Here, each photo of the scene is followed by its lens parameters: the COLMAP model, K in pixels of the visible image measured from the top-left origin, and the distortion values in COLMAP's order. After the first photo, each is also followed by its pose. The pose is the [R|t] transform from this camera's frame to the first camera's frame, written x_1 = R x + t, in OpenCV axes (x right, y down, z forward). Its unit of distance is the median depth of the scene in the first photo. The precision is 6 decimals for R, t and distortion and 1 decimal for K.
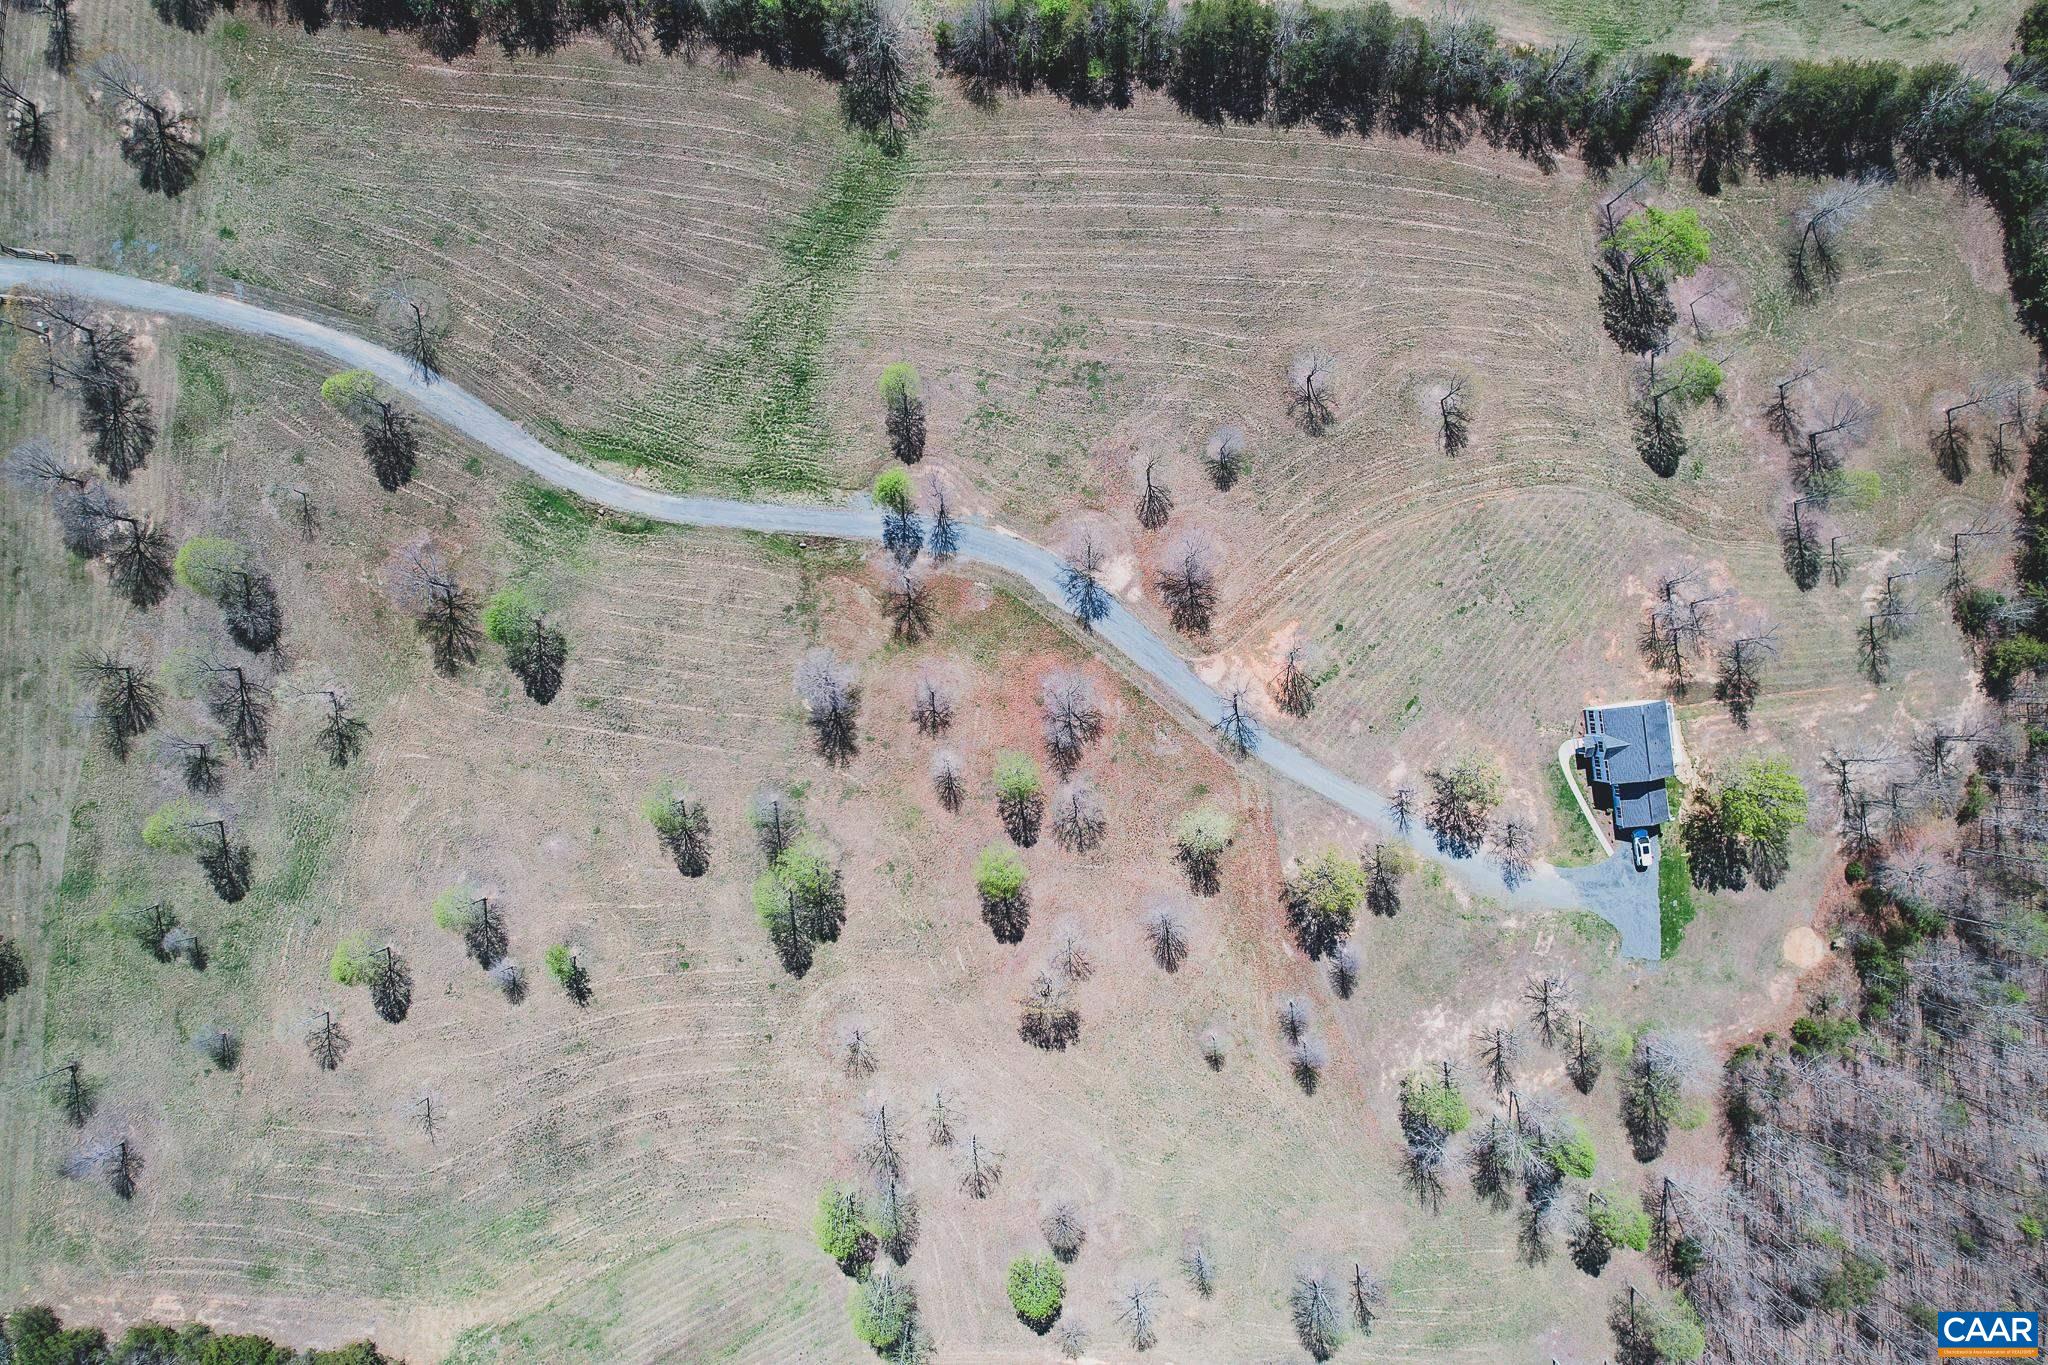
lens RADIAL K [[1309.3, 0, 1022.8], [0, 1309.3, 699.7], [0, 0, 1]] dist [-0.078589, 0.073426]
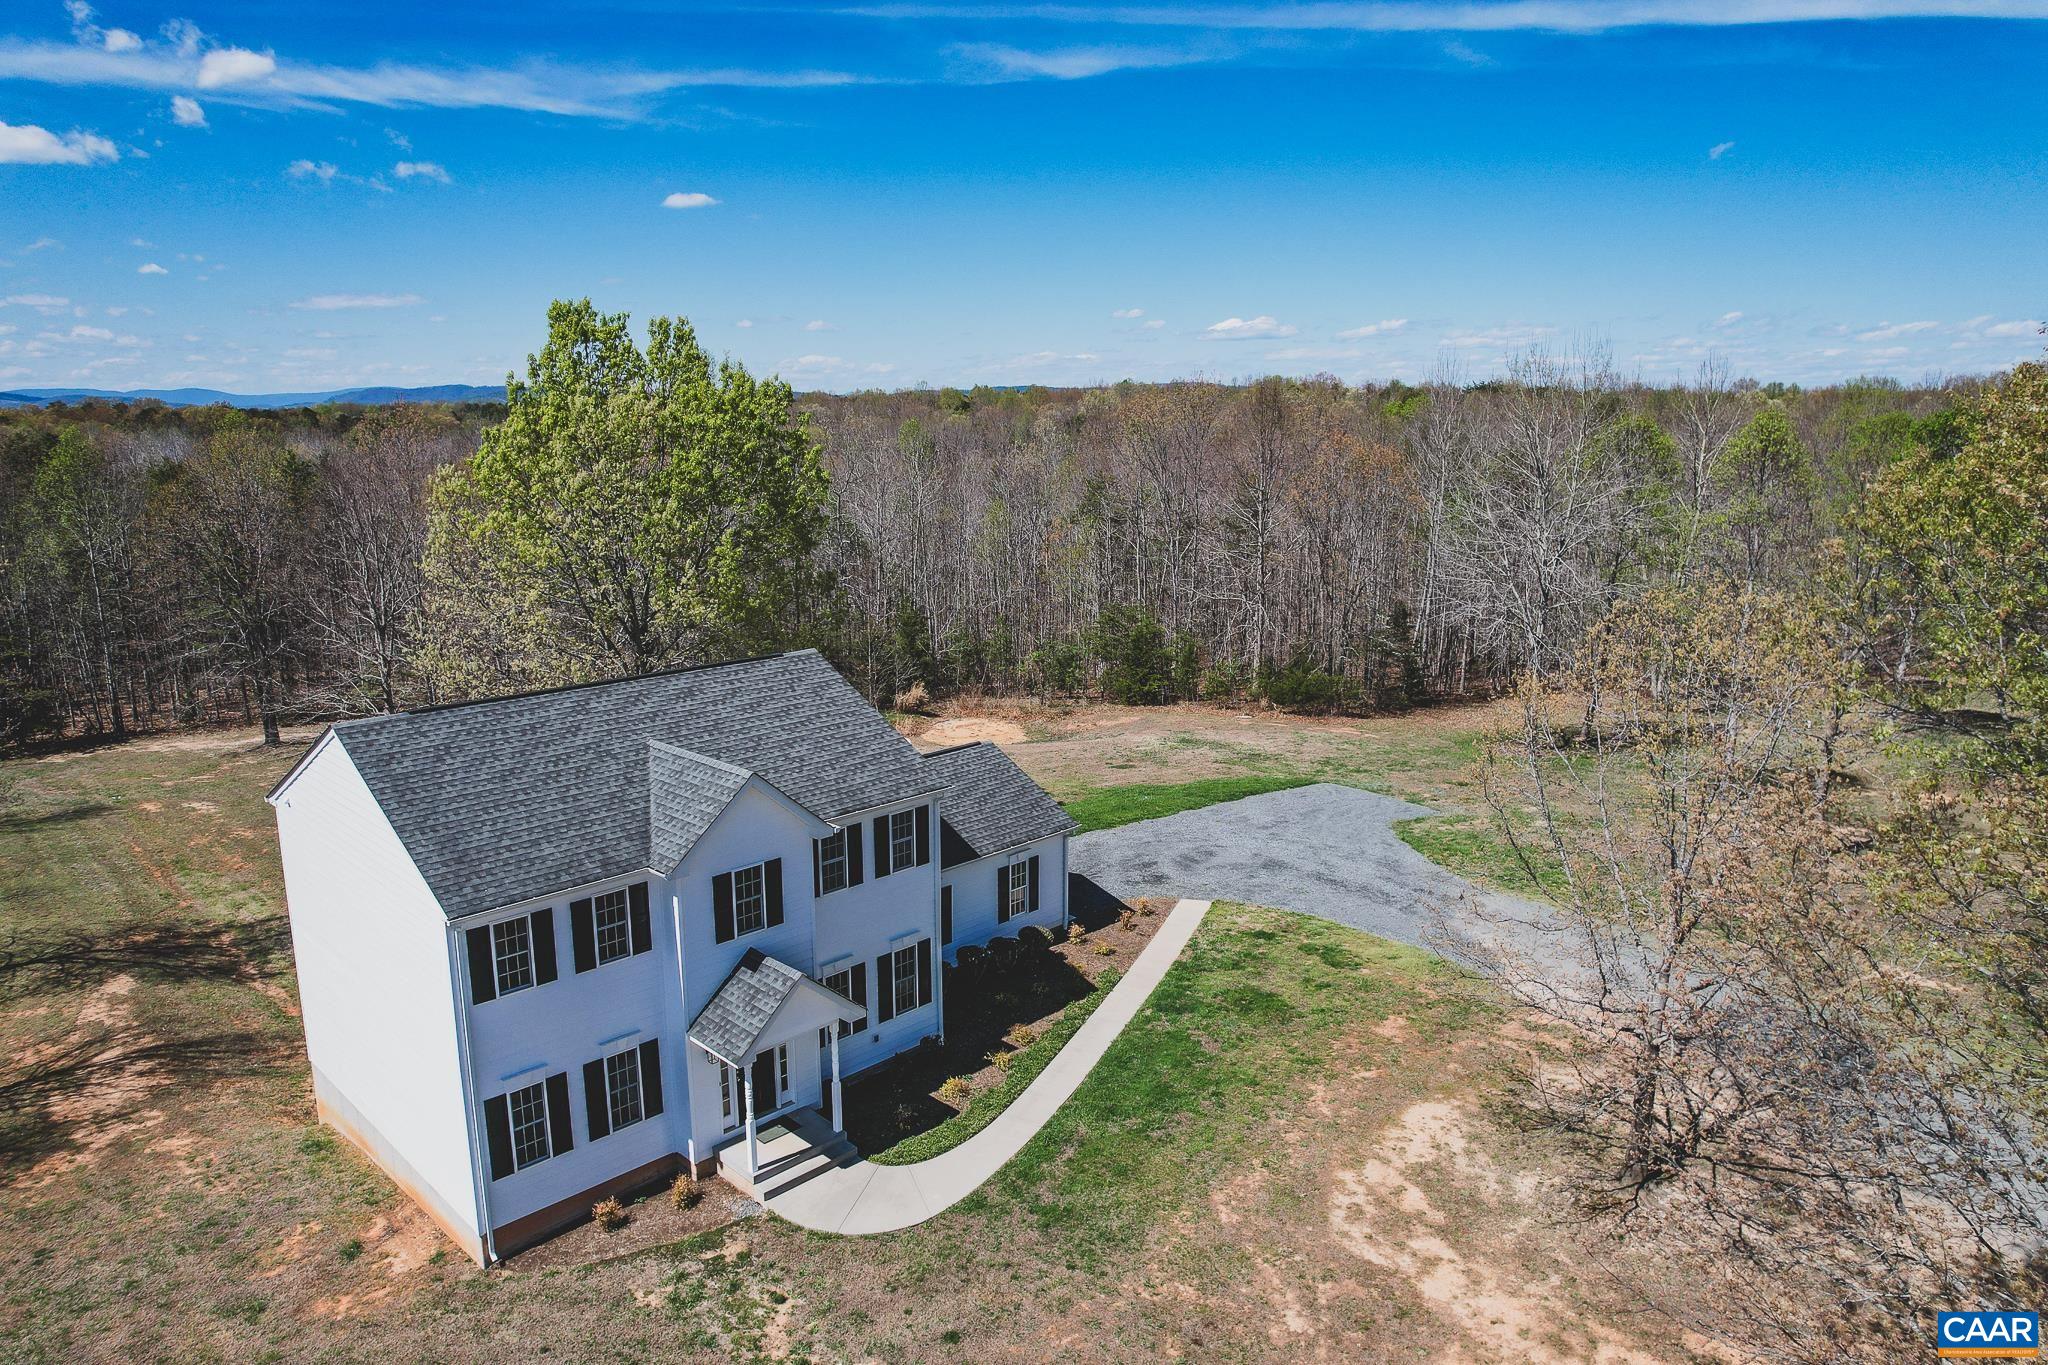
lens RADIAL K [[1309.3, 0, 1022.8], [0, 1309.3, 699.7], [0, 0, 1]] dist [-0.078589, 0.073426]
pose [[-0.613109, -0.183681, 0.768348, 0.320243], [0.789995, -0.139658, 0.596995, -0.016746], [-0.002350, 0.973014, 0.230732, 0.912583]]
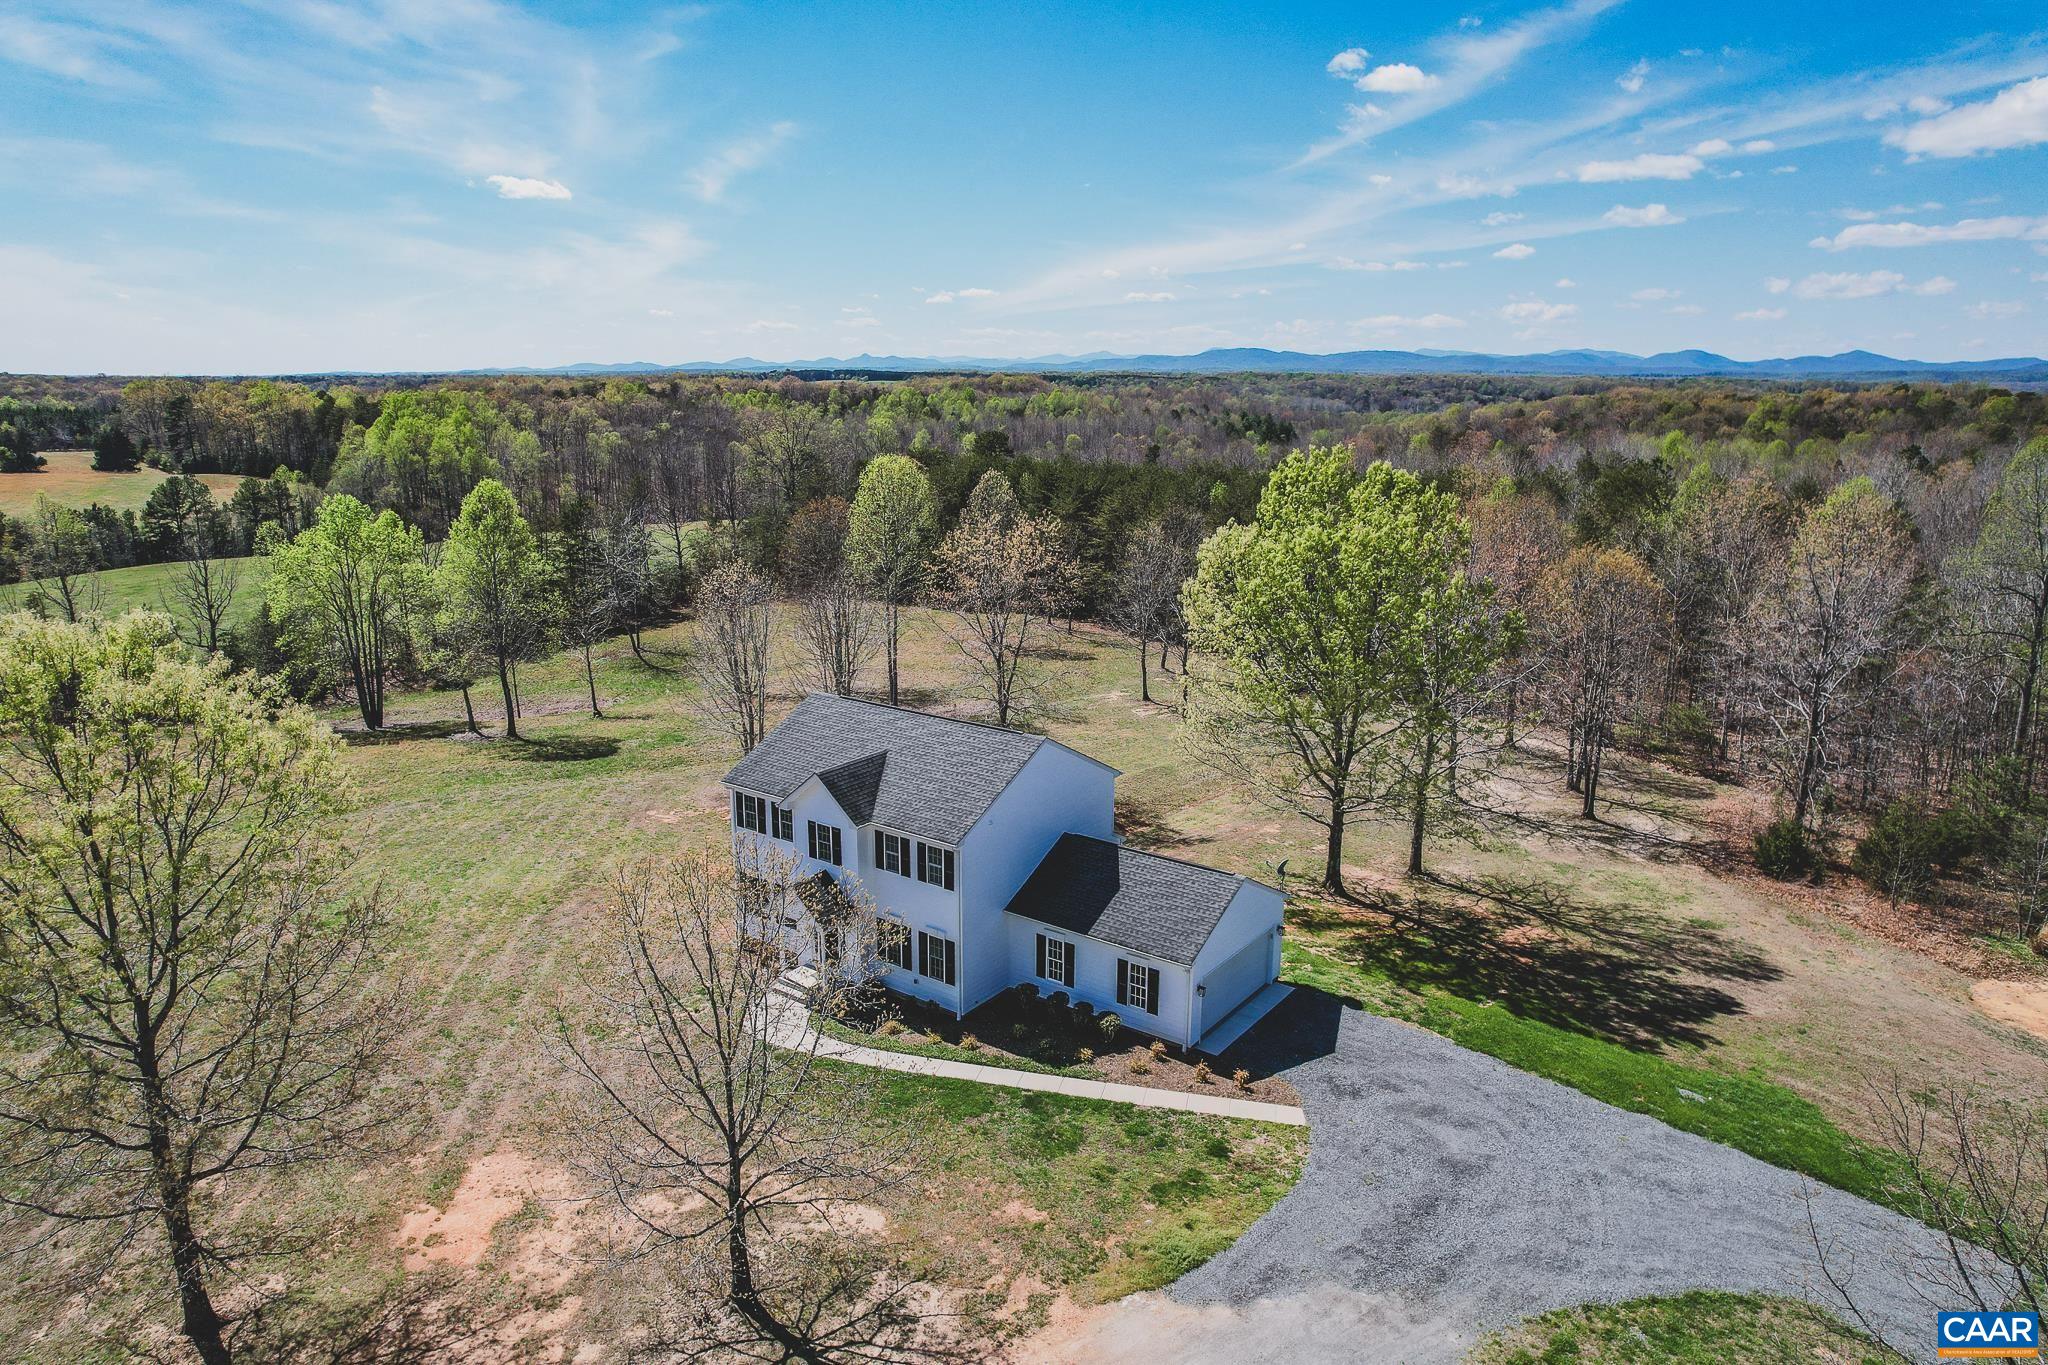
lens RADIAL K [[1313.6, 0, 1023.3], [0, 1313.6, 692.7], [0, 0, 1]] dist [-0.083030, 0.077074]
pose [[0.693498, -0.181366, 0.697257, 0.300759], [0.720371, 0.159485, -0.675004, 0.207997], [0.011221, 0.970397, 0.241253, 0.881304]]
